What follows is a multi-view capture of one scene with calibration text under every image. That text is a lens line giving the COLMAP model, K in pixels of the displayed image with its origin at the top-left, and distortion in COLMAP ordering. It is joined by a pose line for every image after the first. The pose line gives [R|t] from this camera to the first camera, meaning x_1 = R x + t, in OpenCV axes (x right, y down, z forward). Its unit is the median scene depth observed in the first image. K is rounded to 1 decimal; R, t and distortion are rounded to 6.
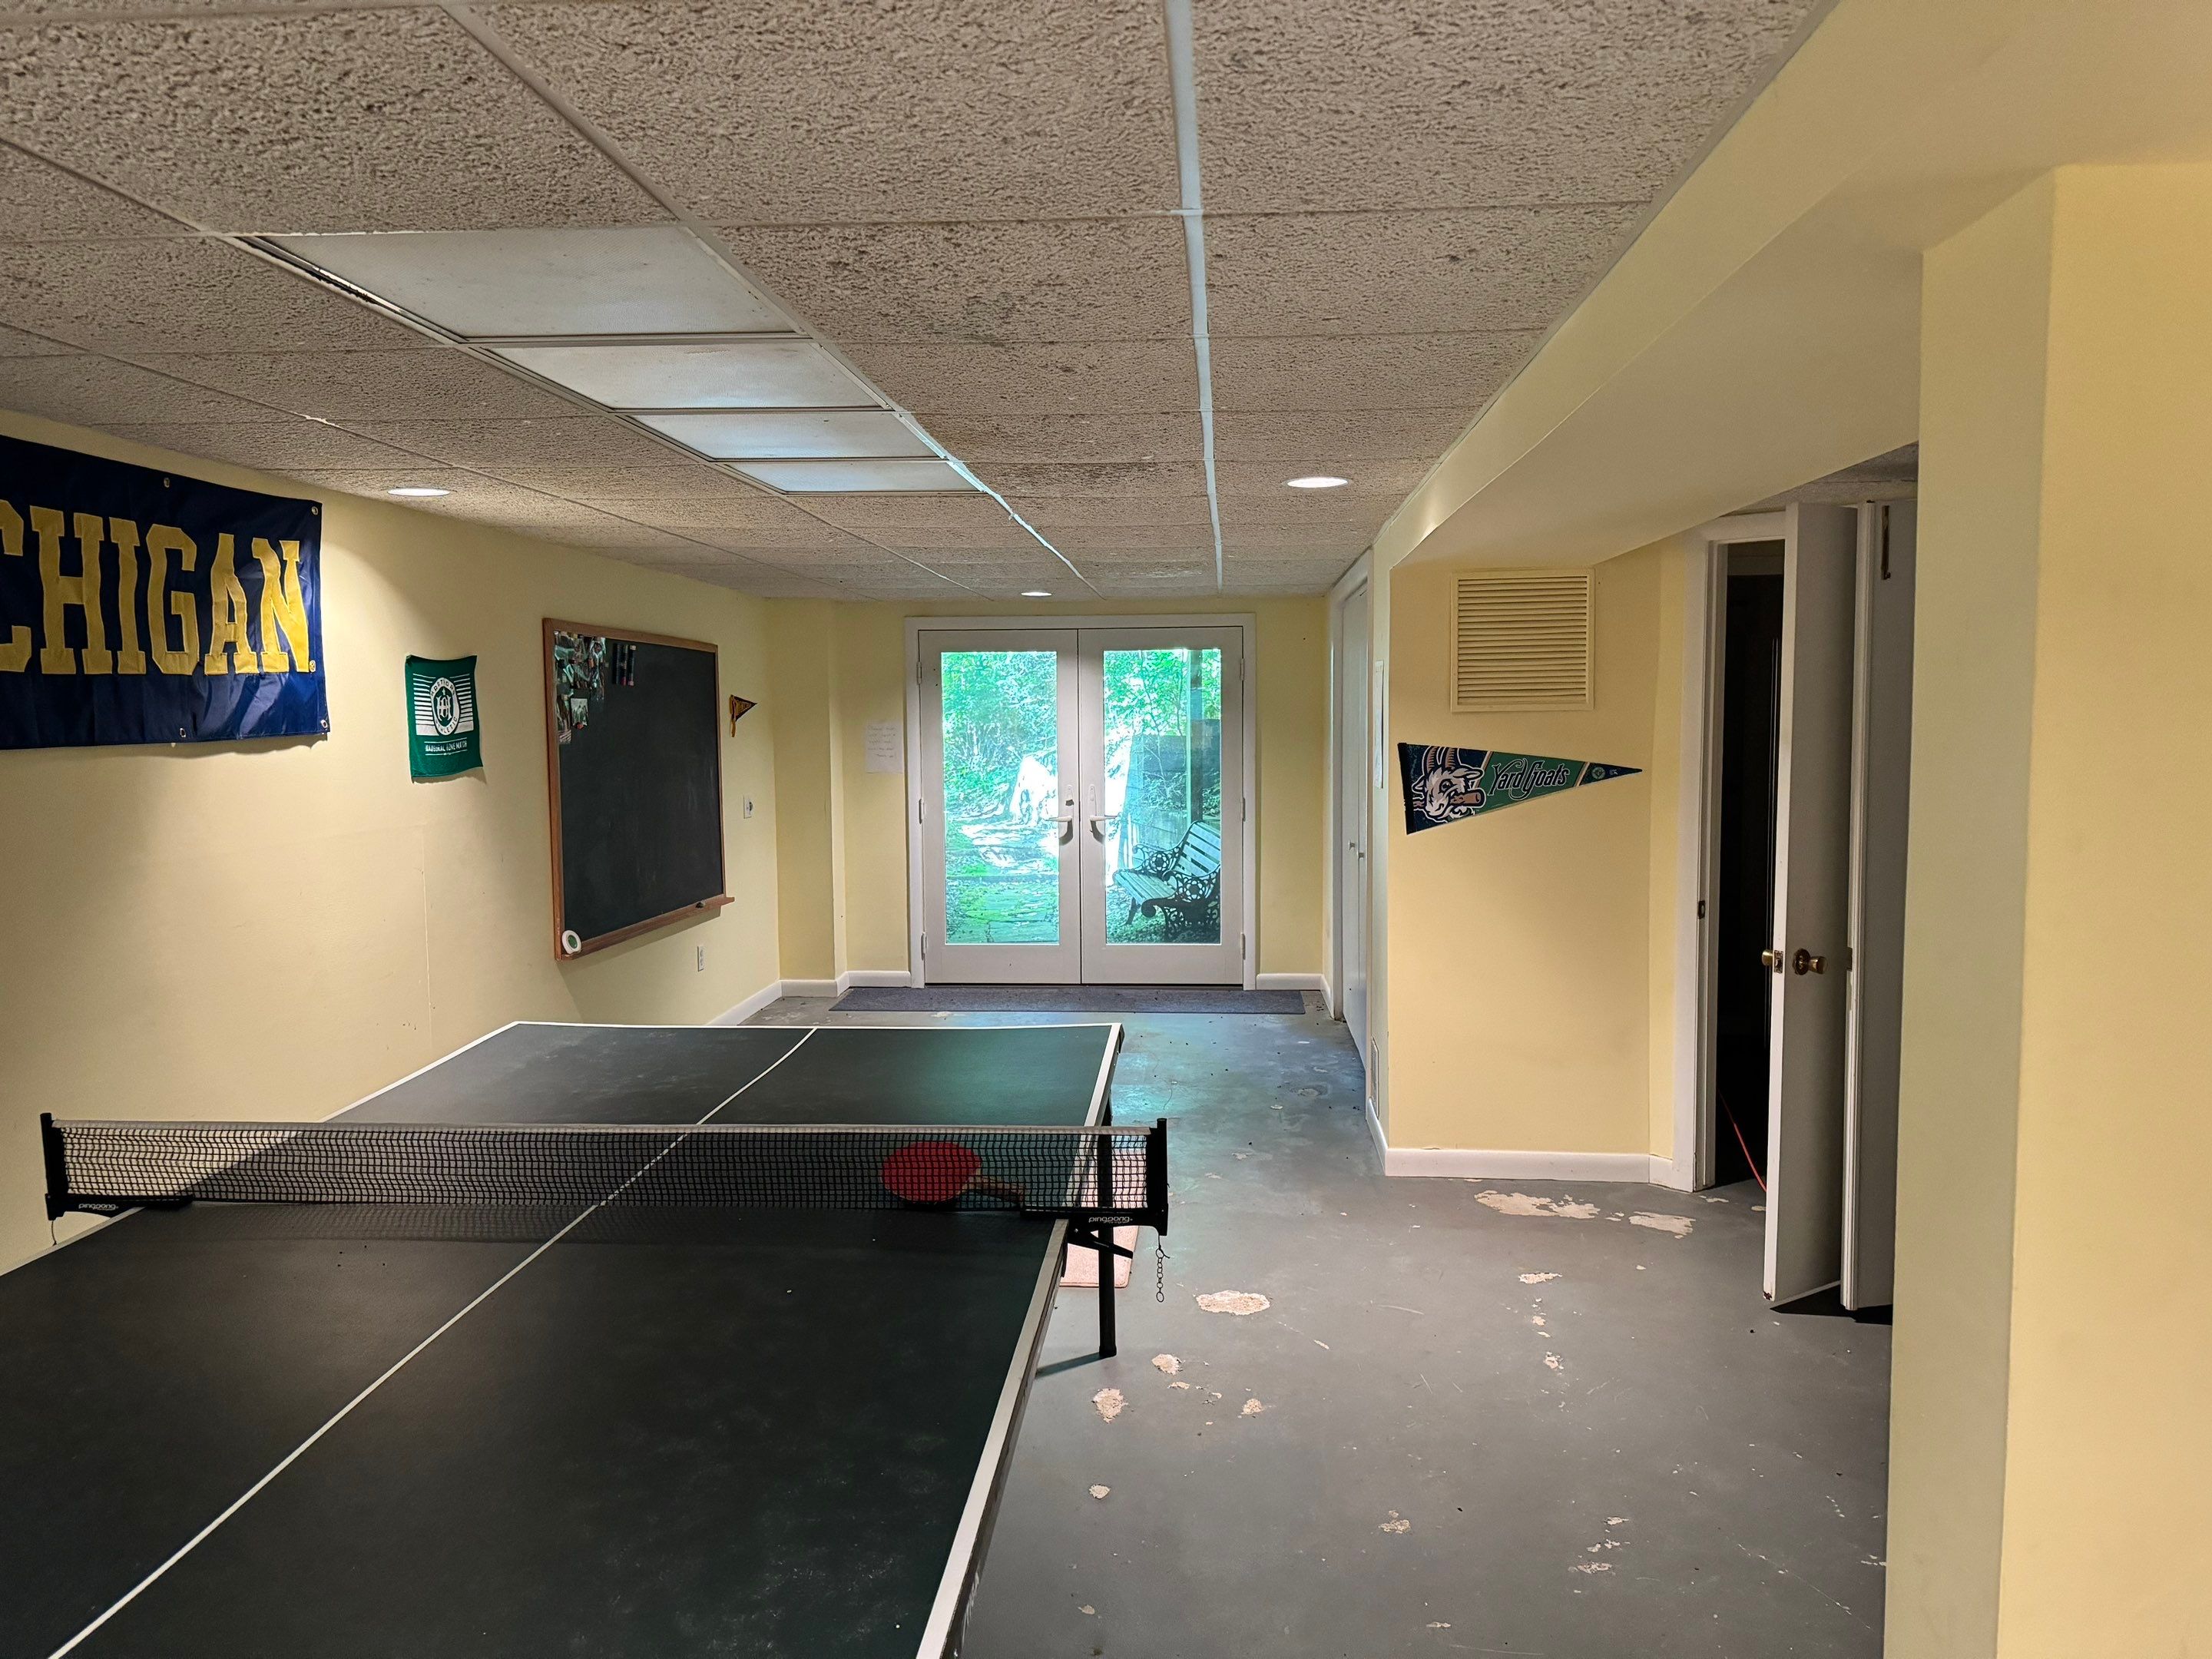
lens RADIAL K [[1559.0, 0, 1120.6], [0, 1559.0, 817.0], [0, 0, 1]] dist [0.067584, -0.072907]
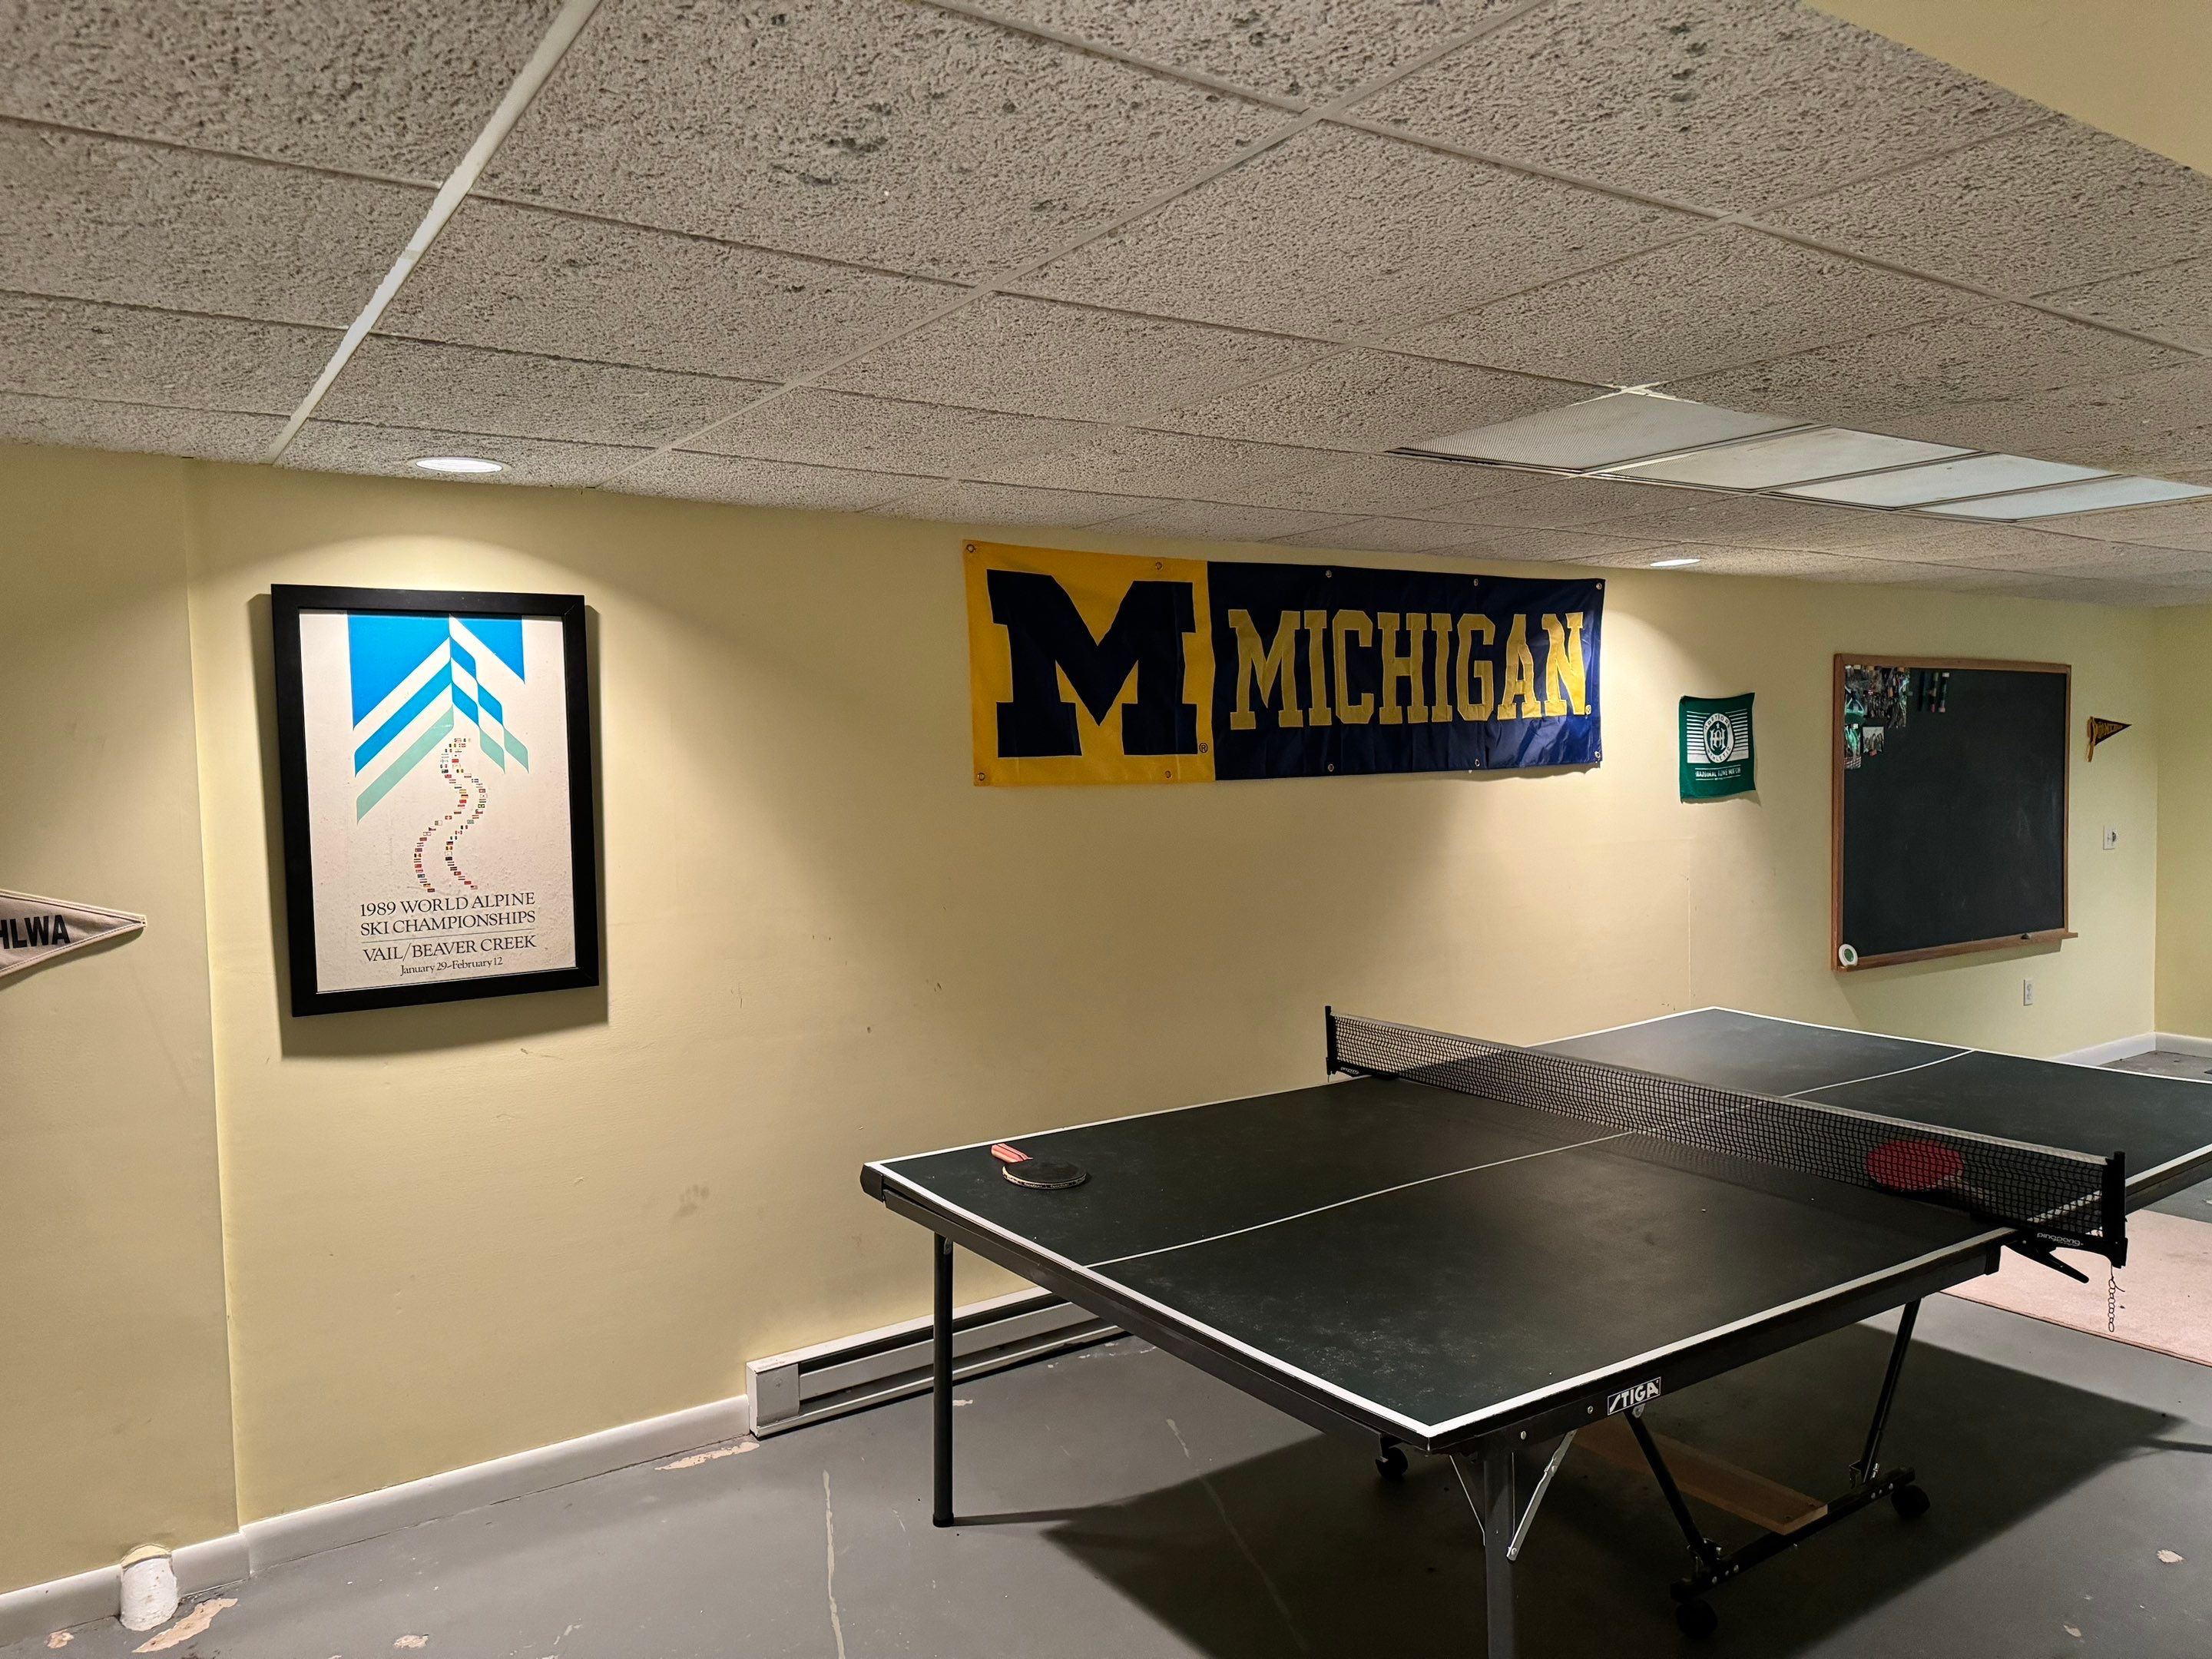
lens RADIAL K [[1559.0, 0, 1087.8], [0, 1559.0, 837.8], [0, 0, 1]] dist [0.067584, -0.072907]
pose [[0.604022, 0.038412, -0.796041, 0.269995], [-0.039203, 0.999061, 0.018463, 0.000163], [0.796003, 0.020055, 0.604961, -0.089061]]
